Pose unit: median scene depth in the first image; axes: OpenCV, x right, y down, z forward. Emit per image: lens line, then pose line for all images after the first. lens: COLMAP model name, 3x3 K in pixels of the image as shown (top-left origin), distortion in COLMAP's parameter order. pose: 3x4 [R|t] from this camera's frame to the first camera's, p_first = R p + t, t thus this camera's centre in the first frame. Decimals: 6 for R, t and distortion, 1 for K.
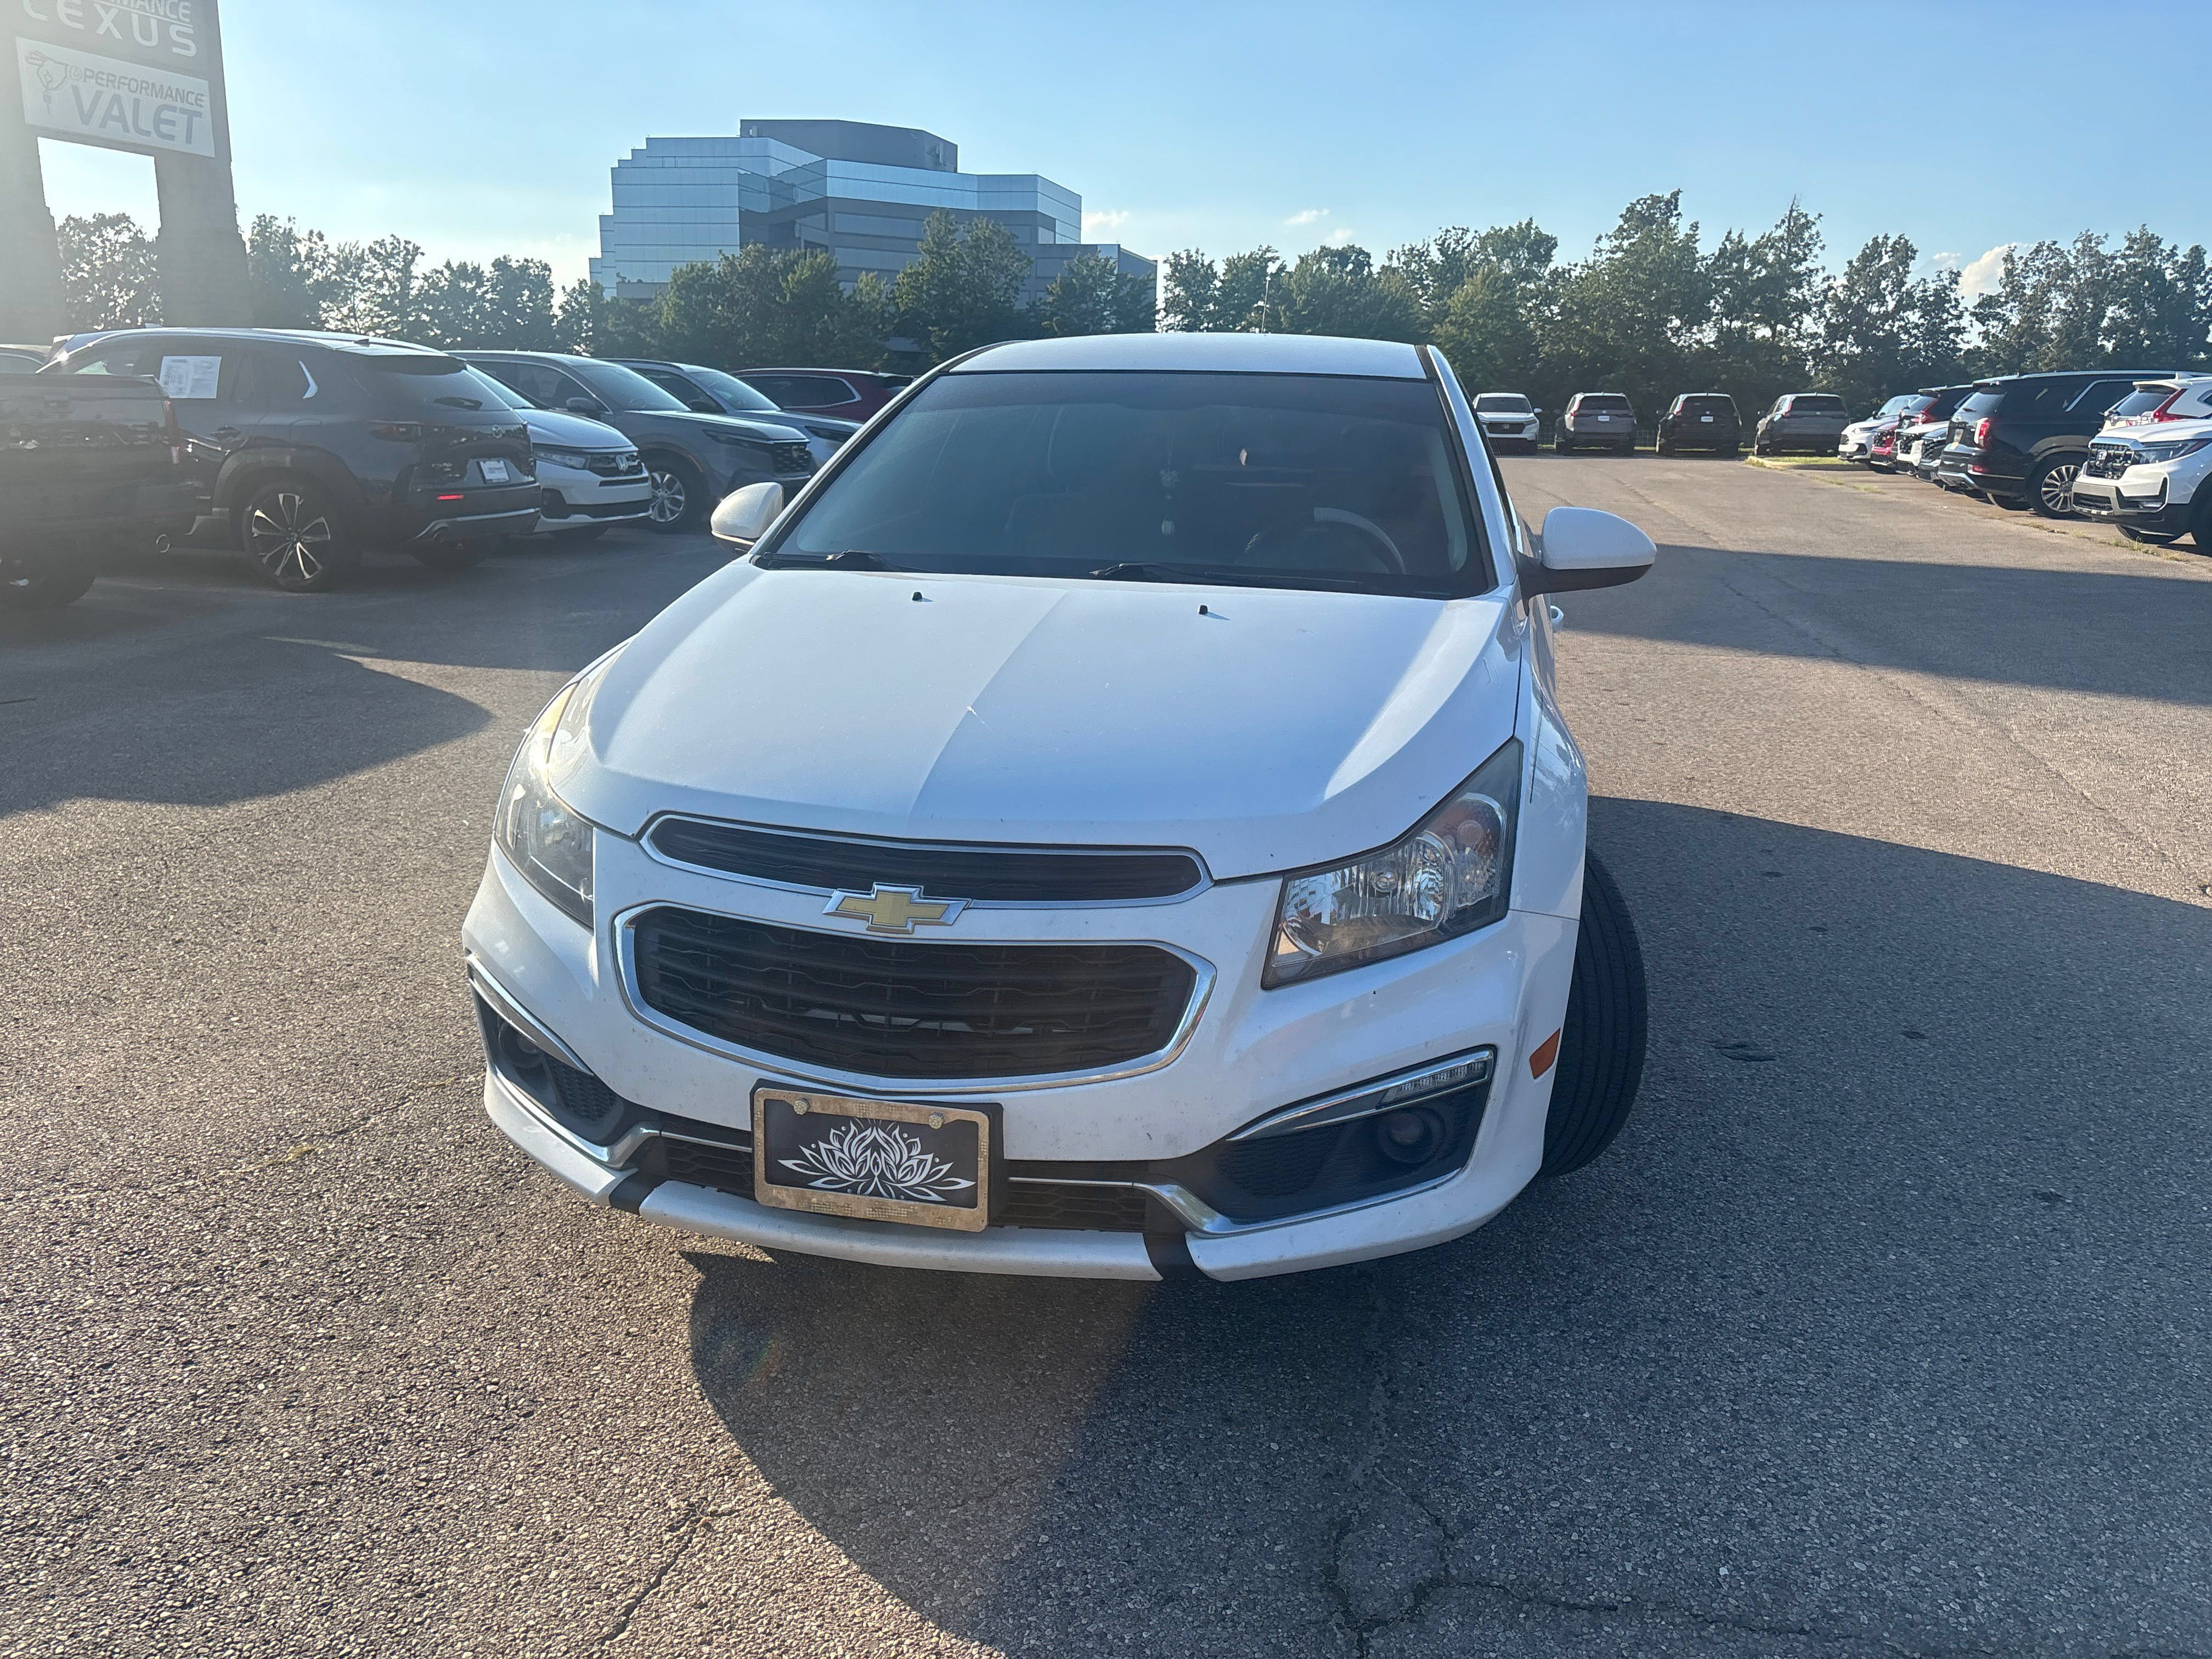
lens RADIAL K [[1665.0, 0, 1124.0], [0, 1665.0, 831.0], [0, 0, 1]] dist [0.044771, -0.040618]
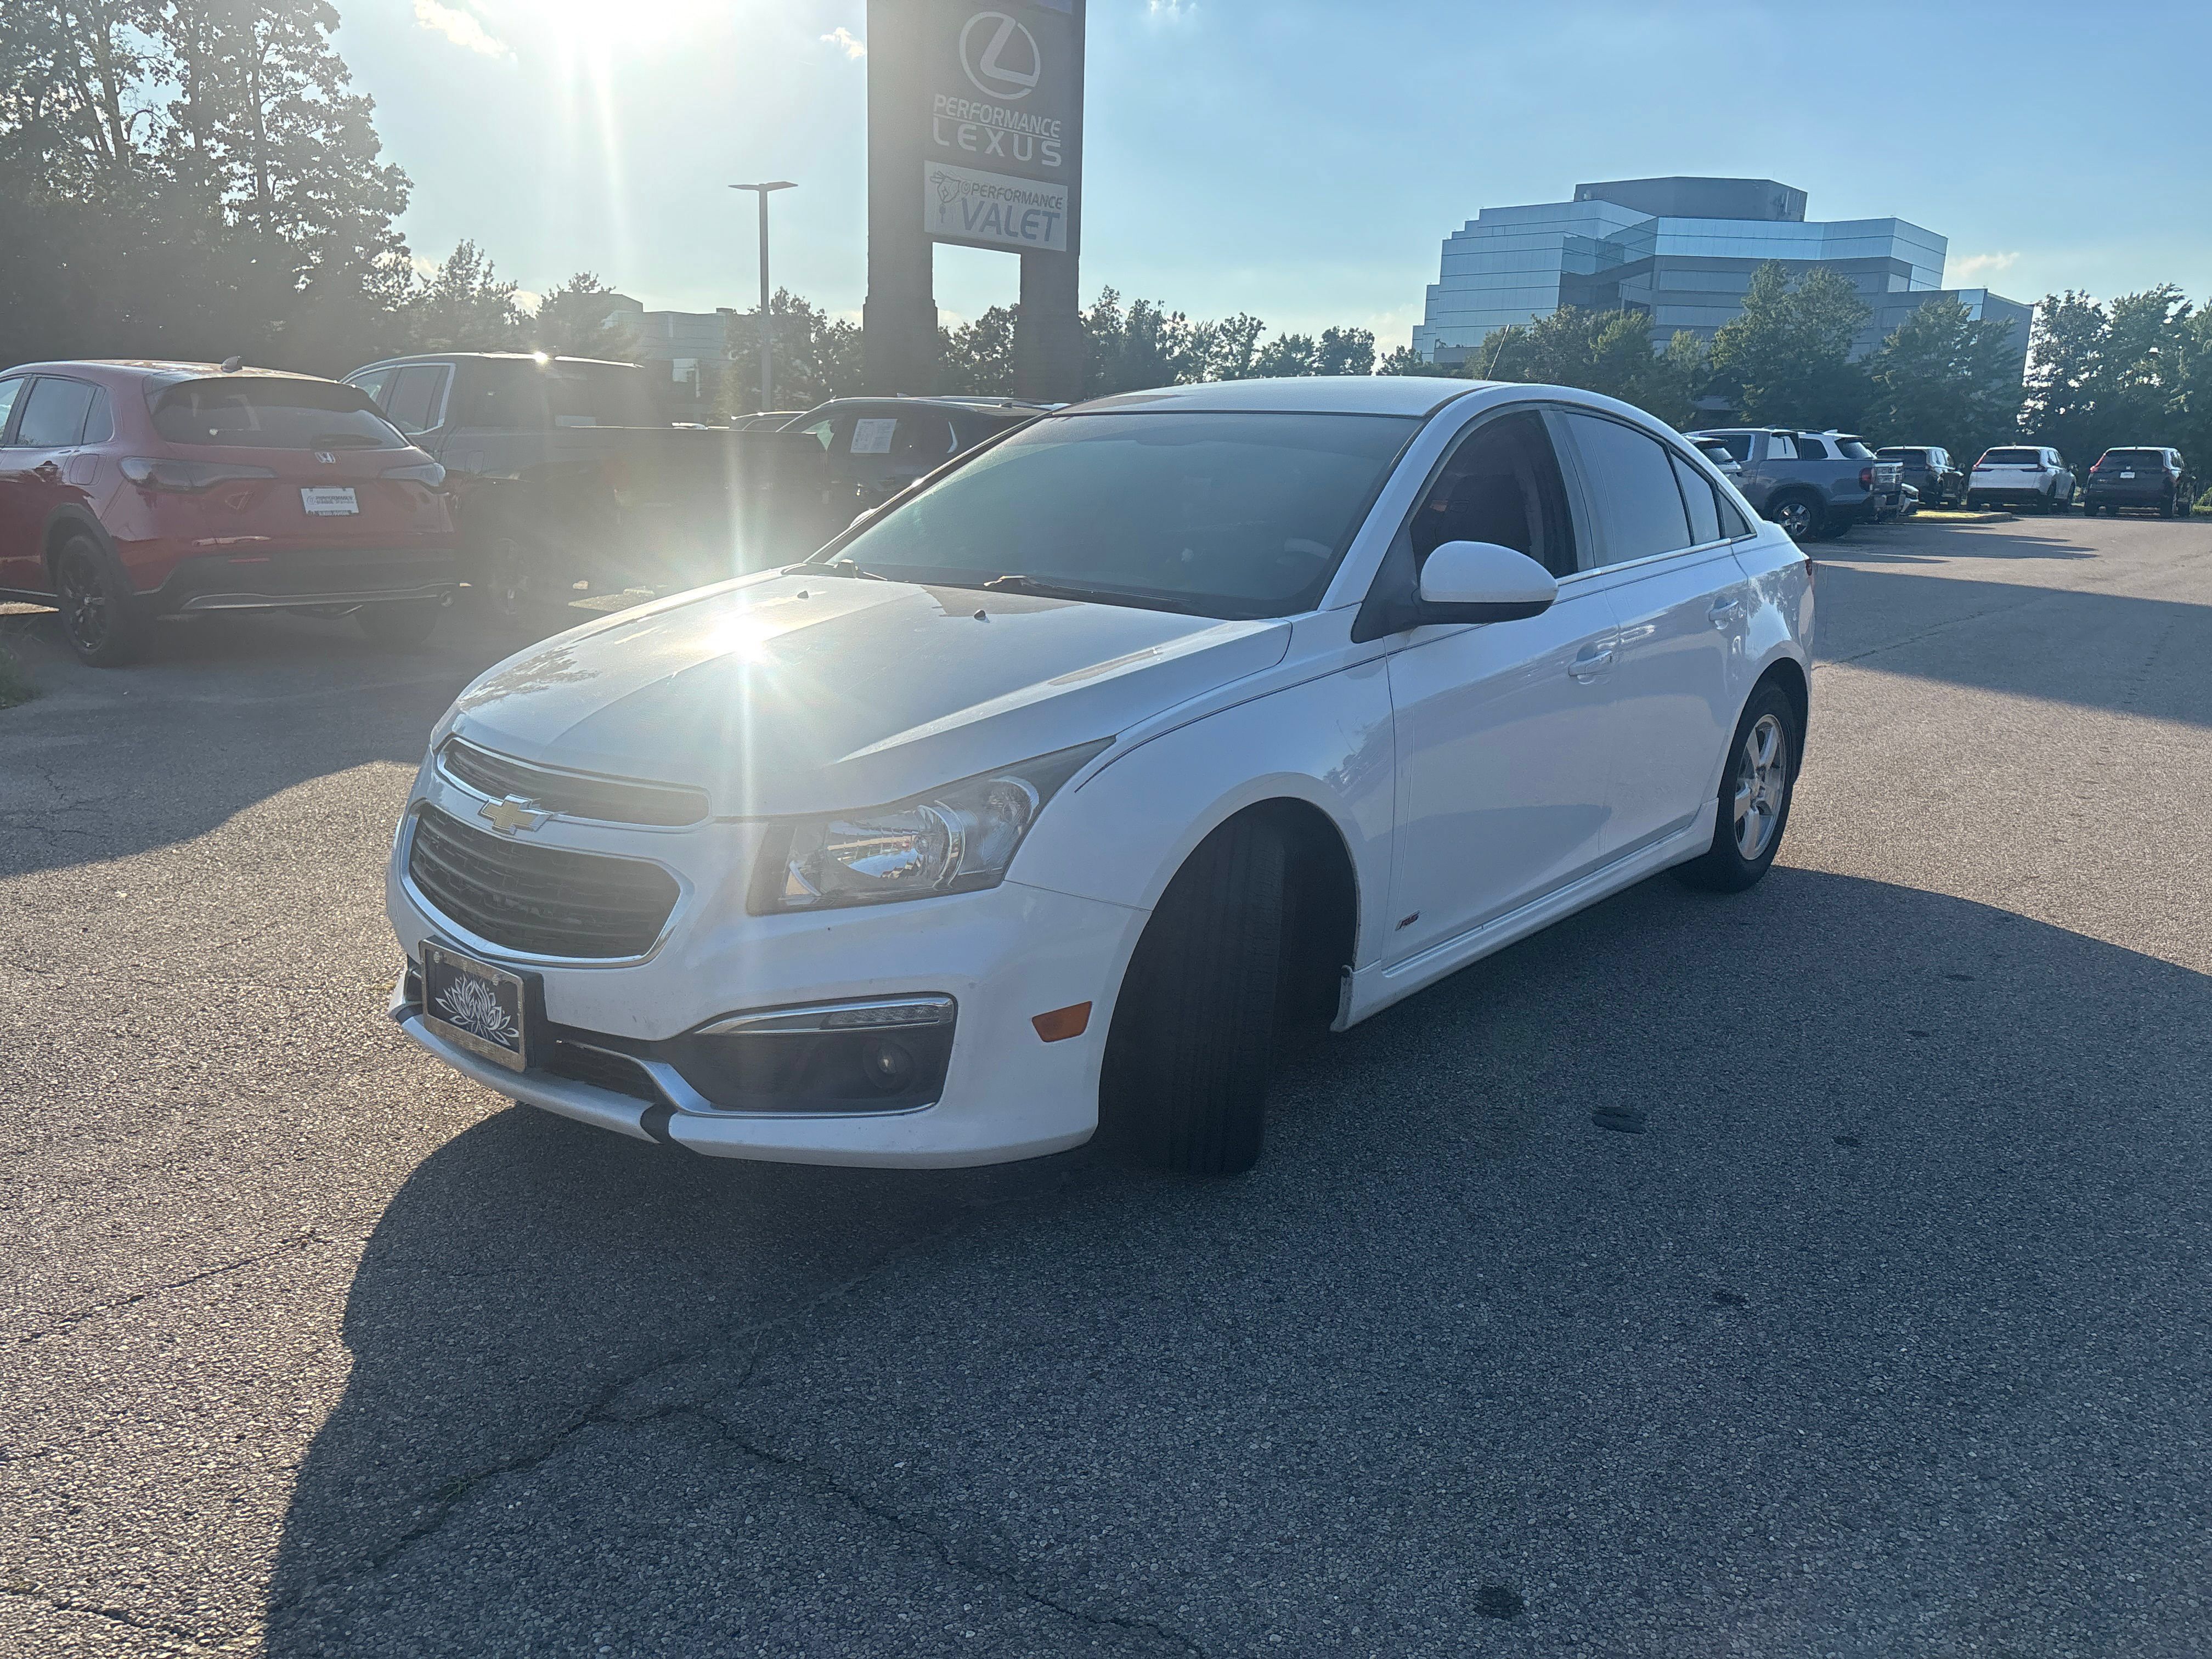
lens RADIAL K [[1665.0, 0, 1127.3], [0, 1665.0, 835.5], [0, 0, 1]] dist [0.044771, -0.040618]
pose [[0.894960, 0.101185, -0.434521, 0.039865], [-0.114990, 0.993351, -0.005520, 0.000706], [0.431073, 0.054906, 0.900645, 0.001983]]
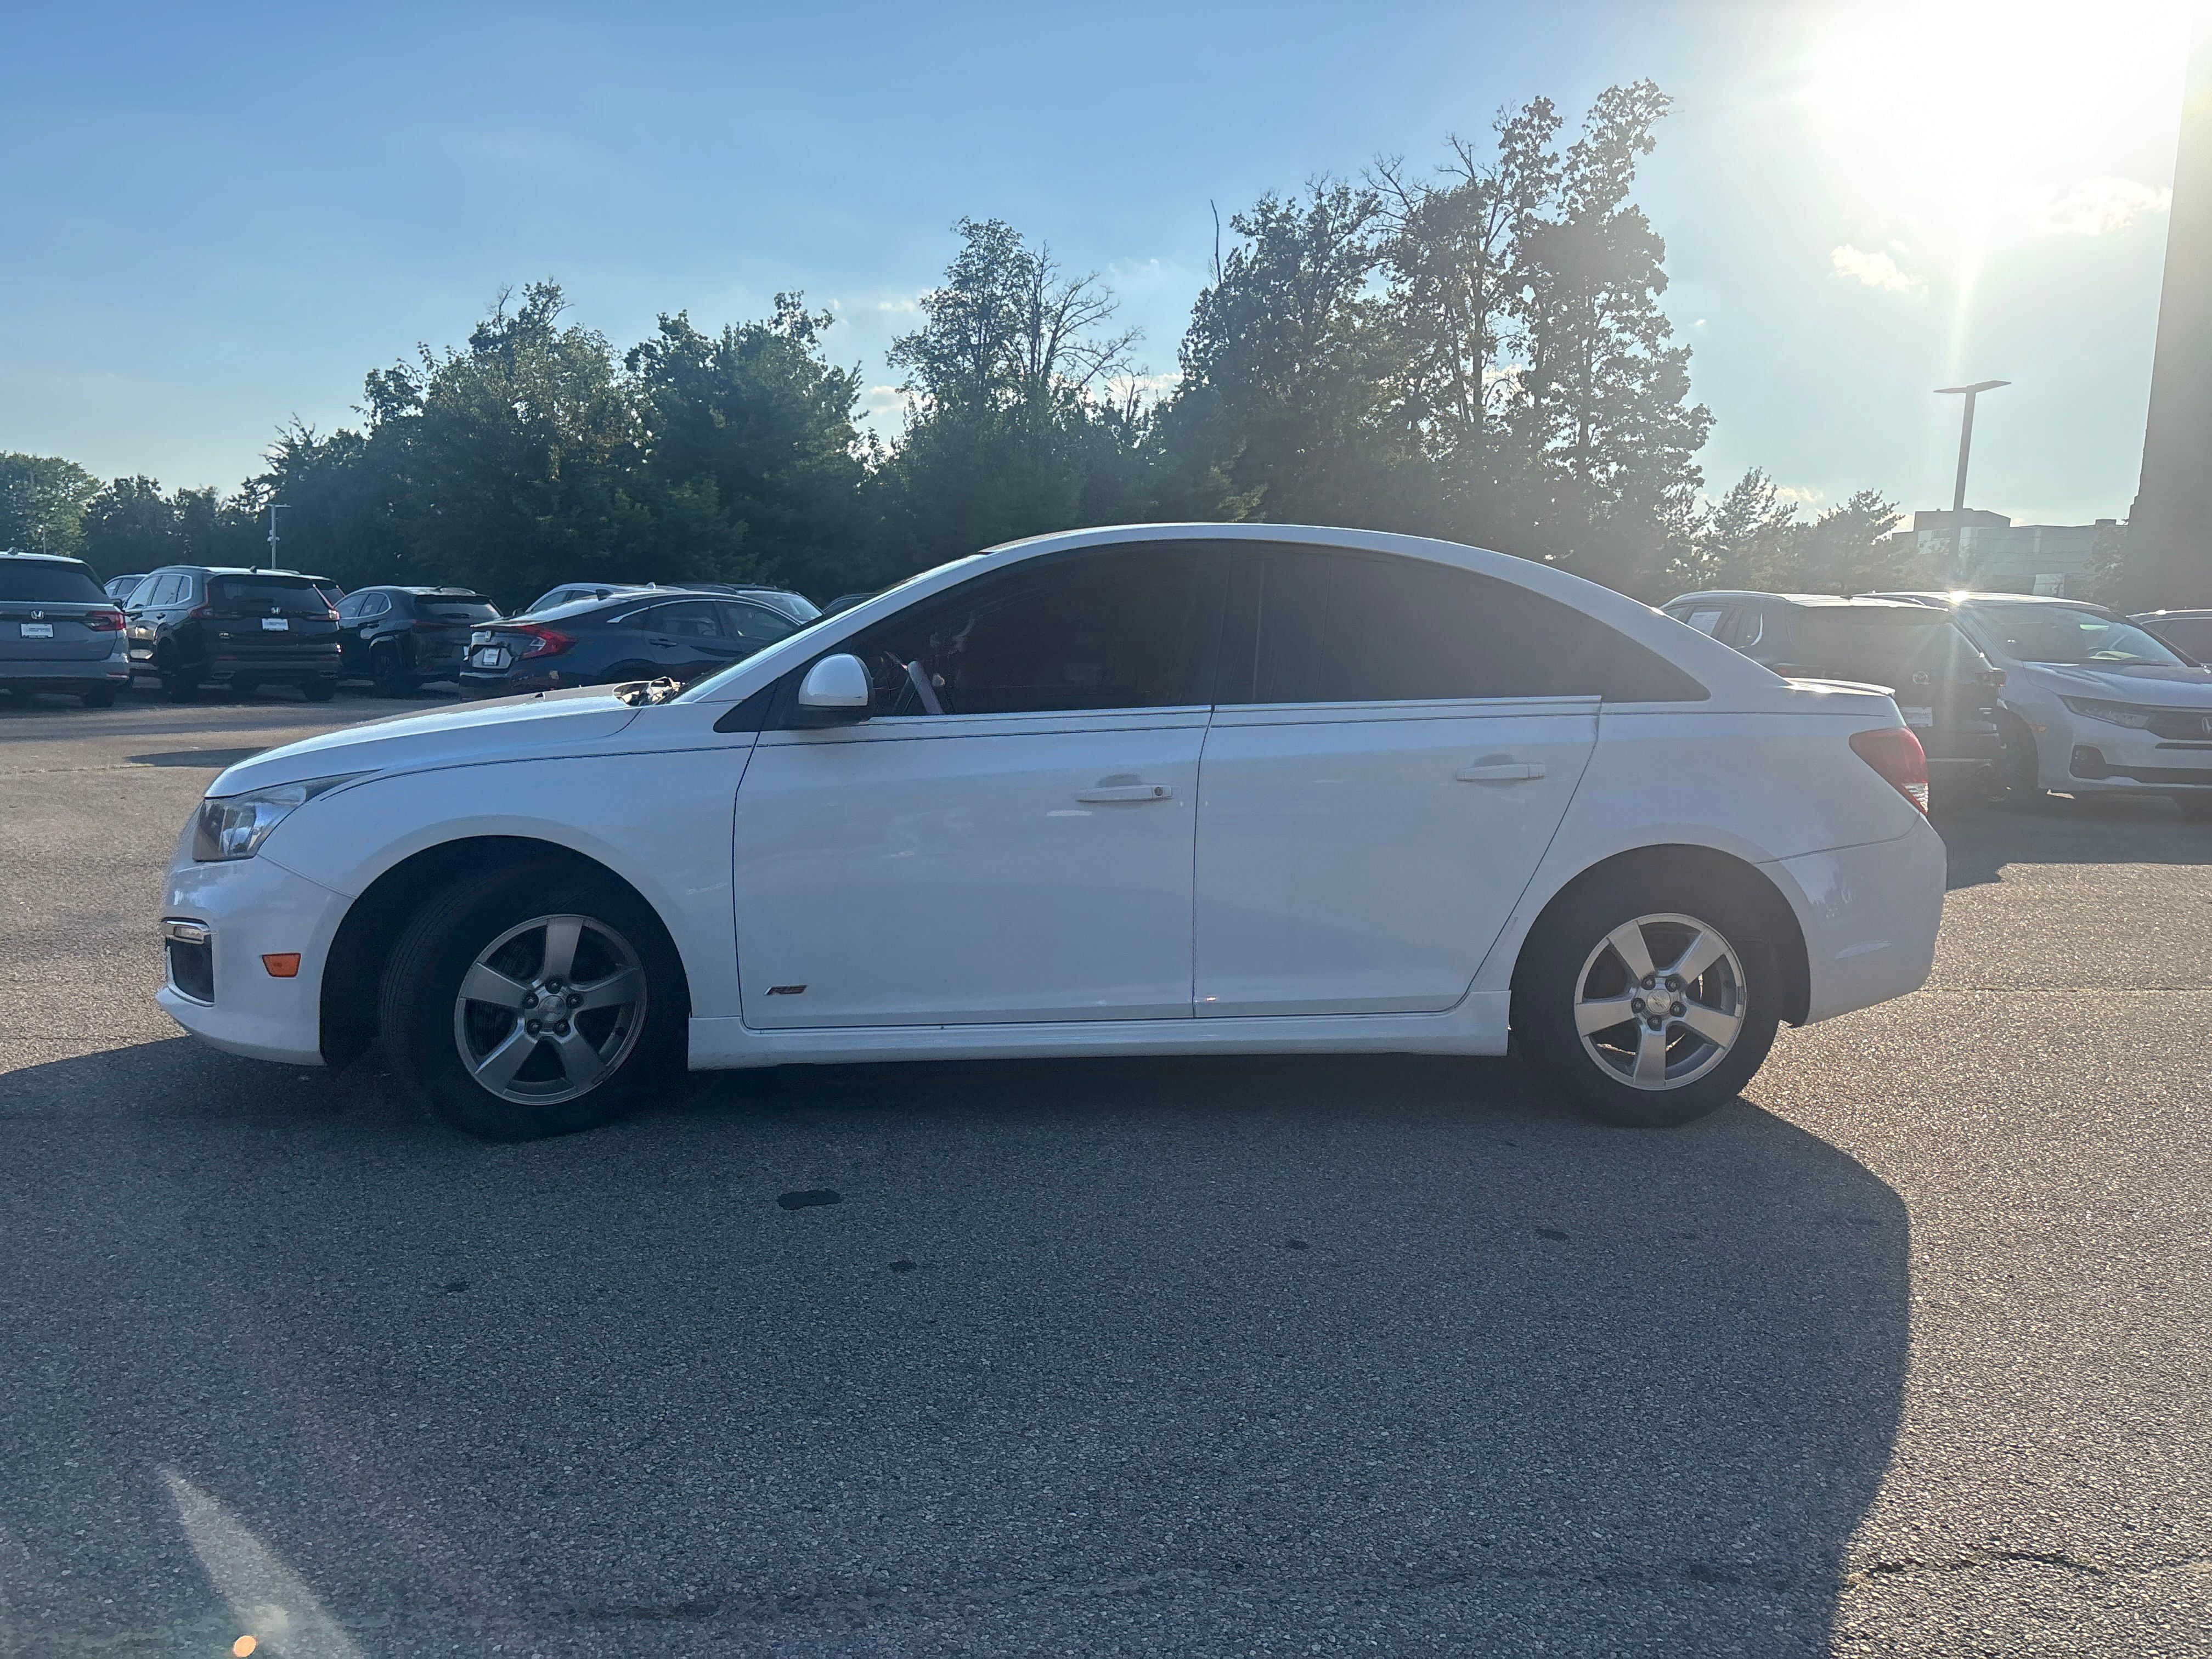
lens RADIAL K [[1665.0, 0, 1122.0], [0, 1665.0, 837.8], [0, 0, 1]] dist [0.044771, -0.040618]
pose [[0.347063, 0.108720, -0.931519, 0.101335], [-0.257784, 0.966058, 0.016706, -0.010425], [0.901718, 0.234332, 0.363310, 0.058958]]
